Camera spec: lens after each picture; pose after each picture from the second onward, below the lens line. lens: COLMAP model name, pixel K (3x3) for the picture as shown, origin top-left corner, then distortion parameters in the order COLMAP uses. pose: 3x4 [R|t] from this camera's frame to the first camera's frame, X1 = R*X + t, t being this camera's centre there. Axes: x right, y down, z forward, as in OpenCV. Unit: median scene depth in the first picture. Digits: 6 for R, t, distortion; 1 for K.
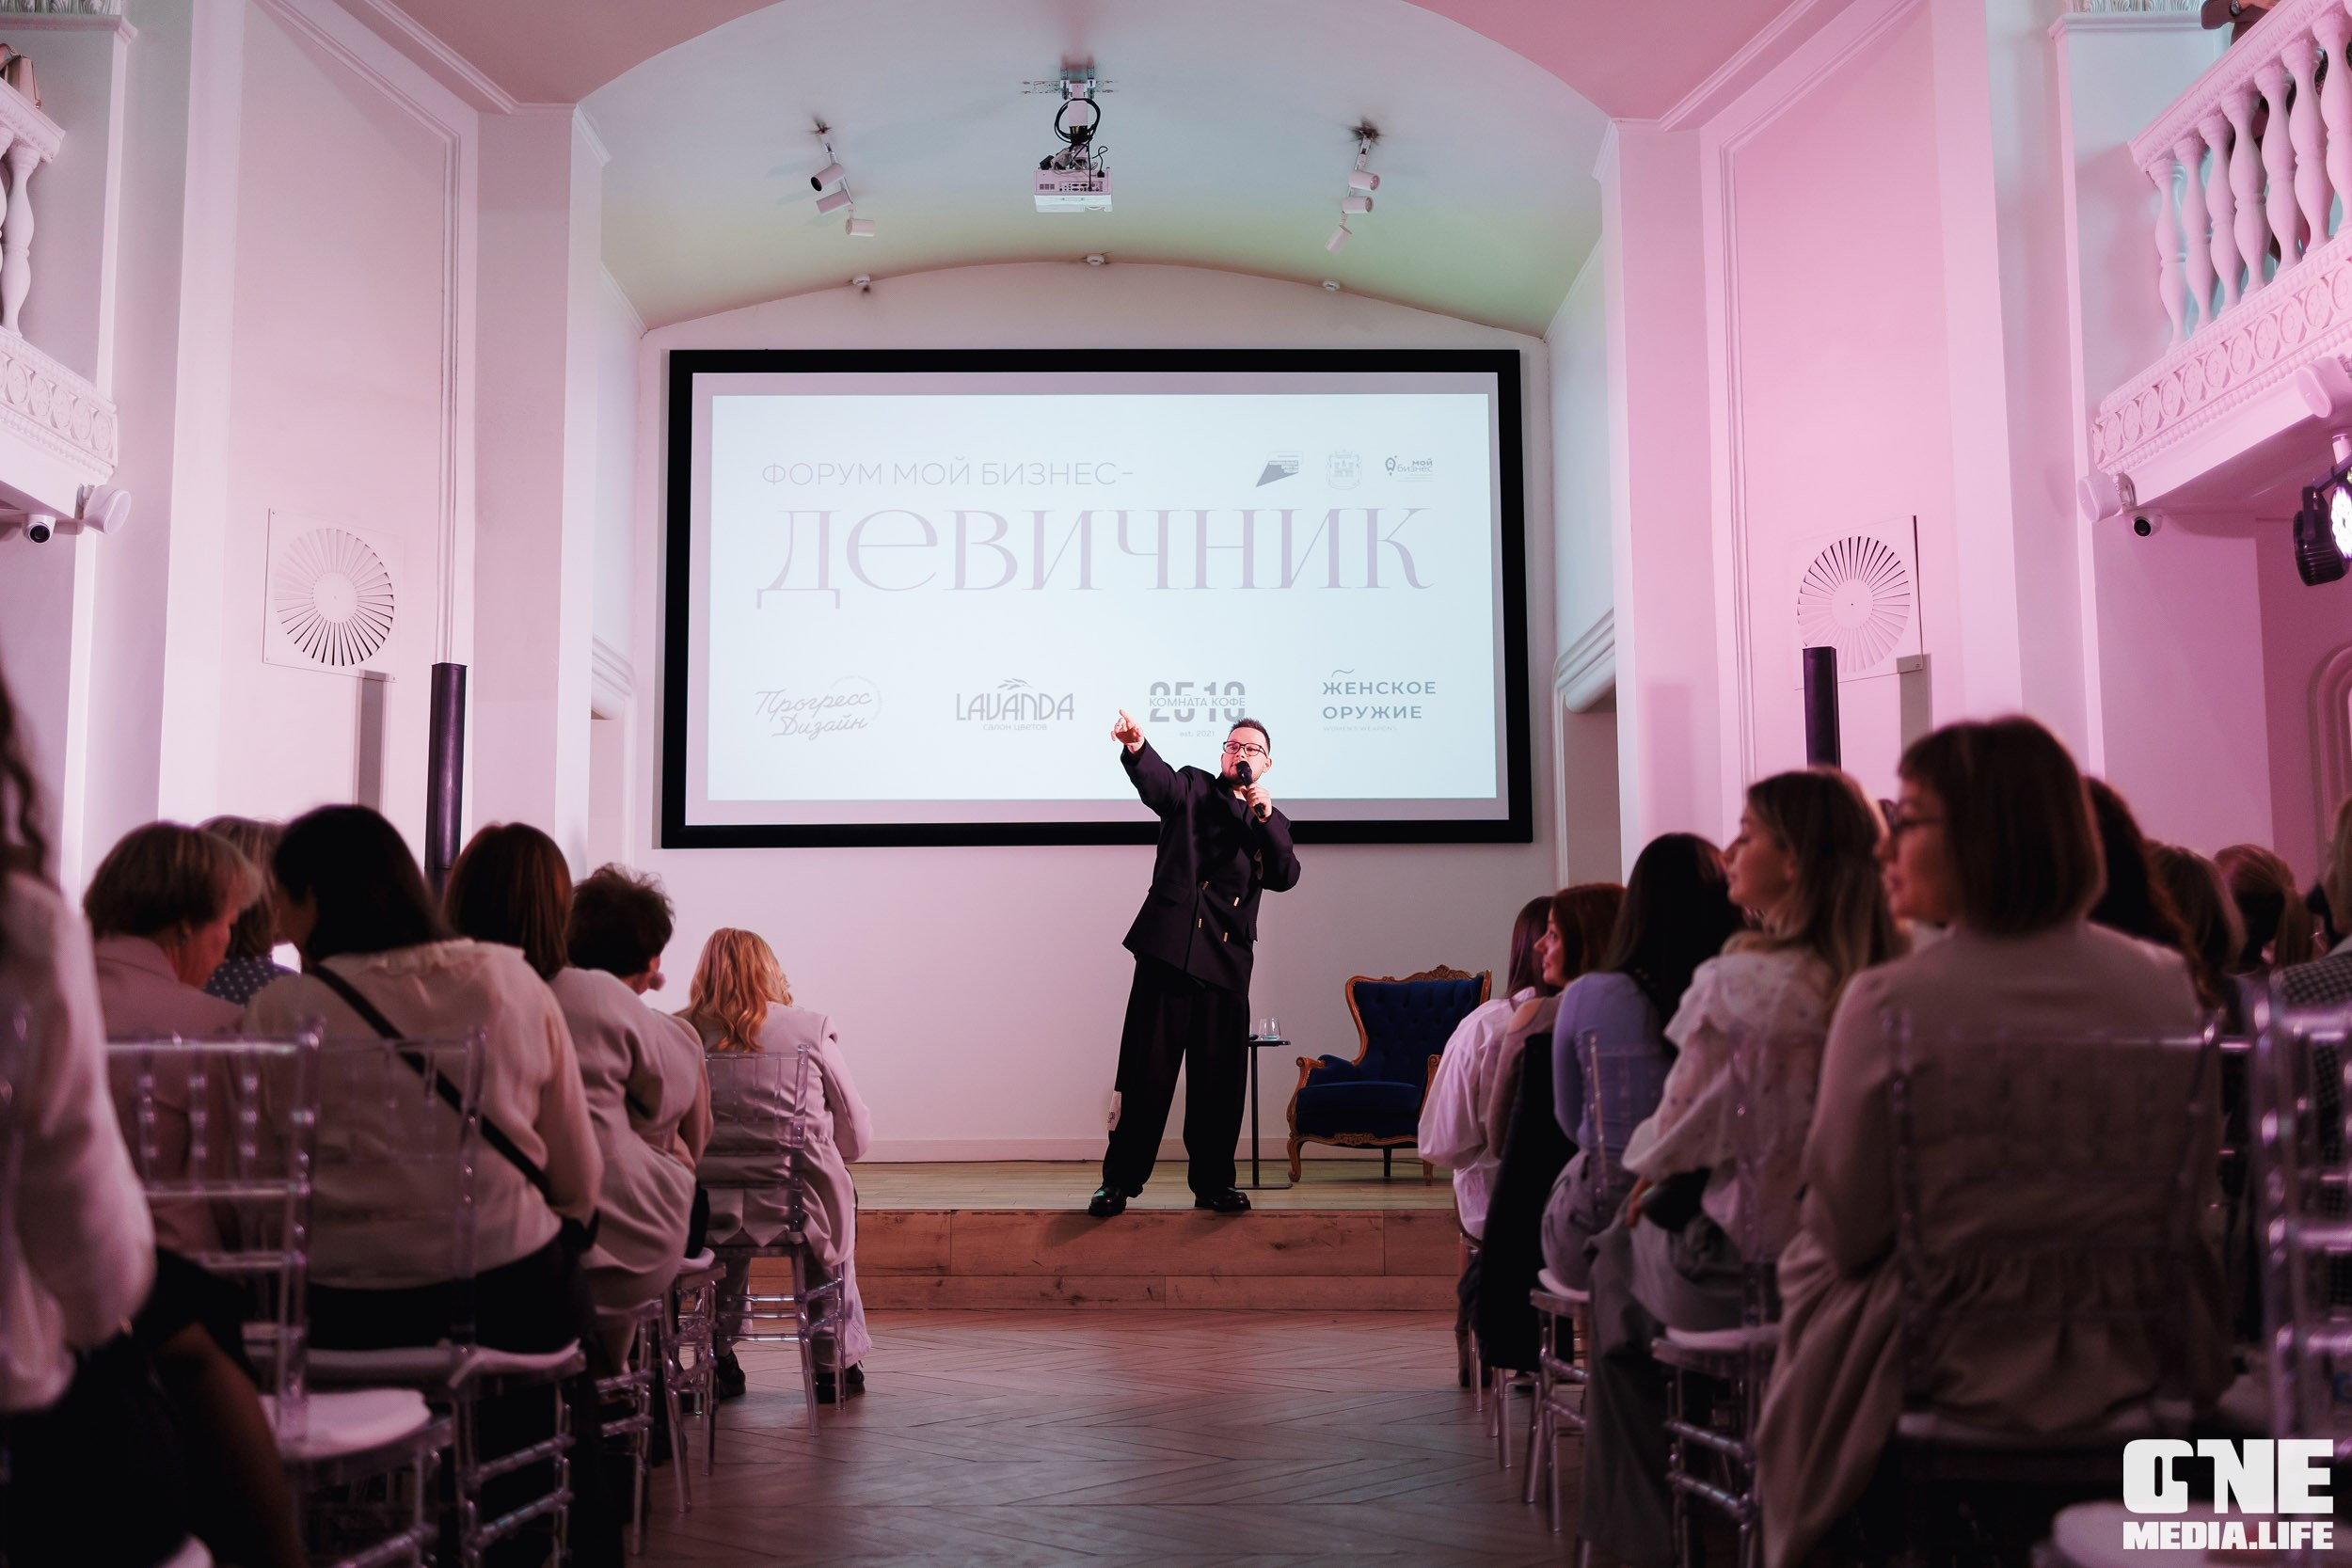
lens RADIAL K [[2397.3, 0, 1176.0], [0, 2397.3, 784.0], [0, 0, 1]] dist [0.052490, -0.001790]
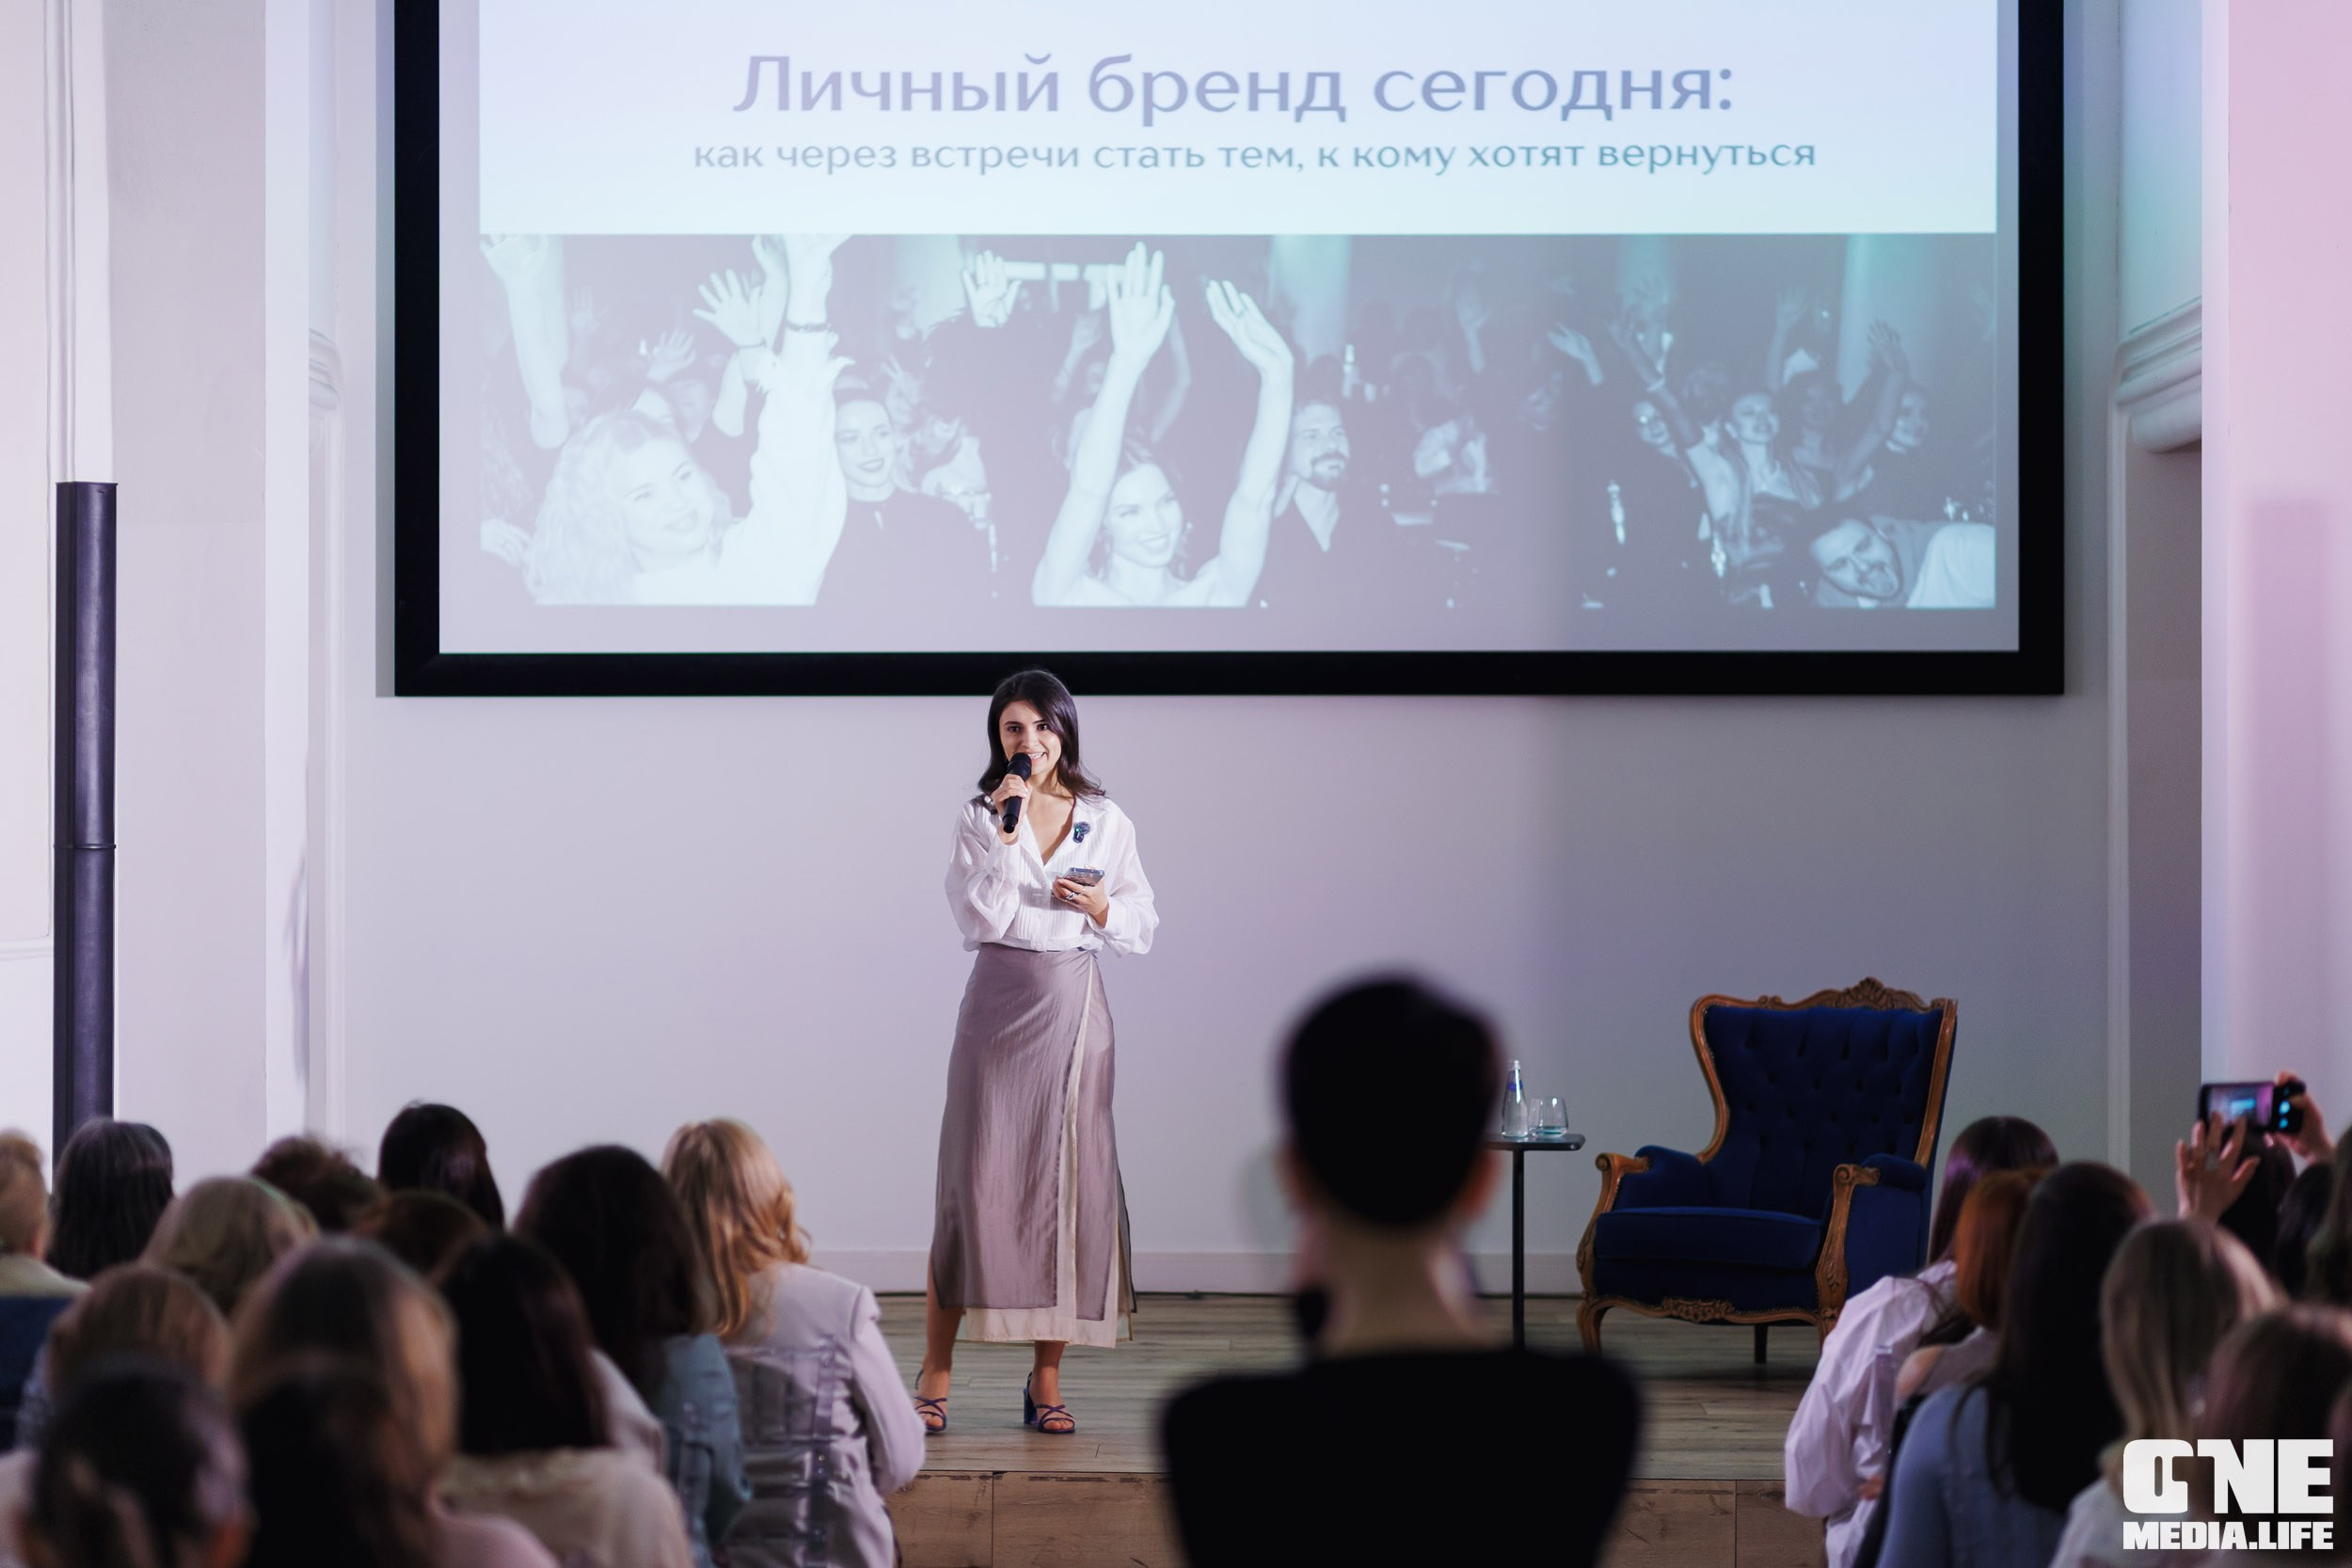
lens RADIAL K [[5815.3, 0, 1176.0], [0, 5815.3, 784.0], [0, 0, 1]] dist [0.051033, 0.458212]
pose [[0.999538, 0.008051, -0.029322, -0.007383], [-0.004531, 0.992979, 0.118201, -0.127032], [0.030068, -0.118014, 0.992557, -0.311789]]
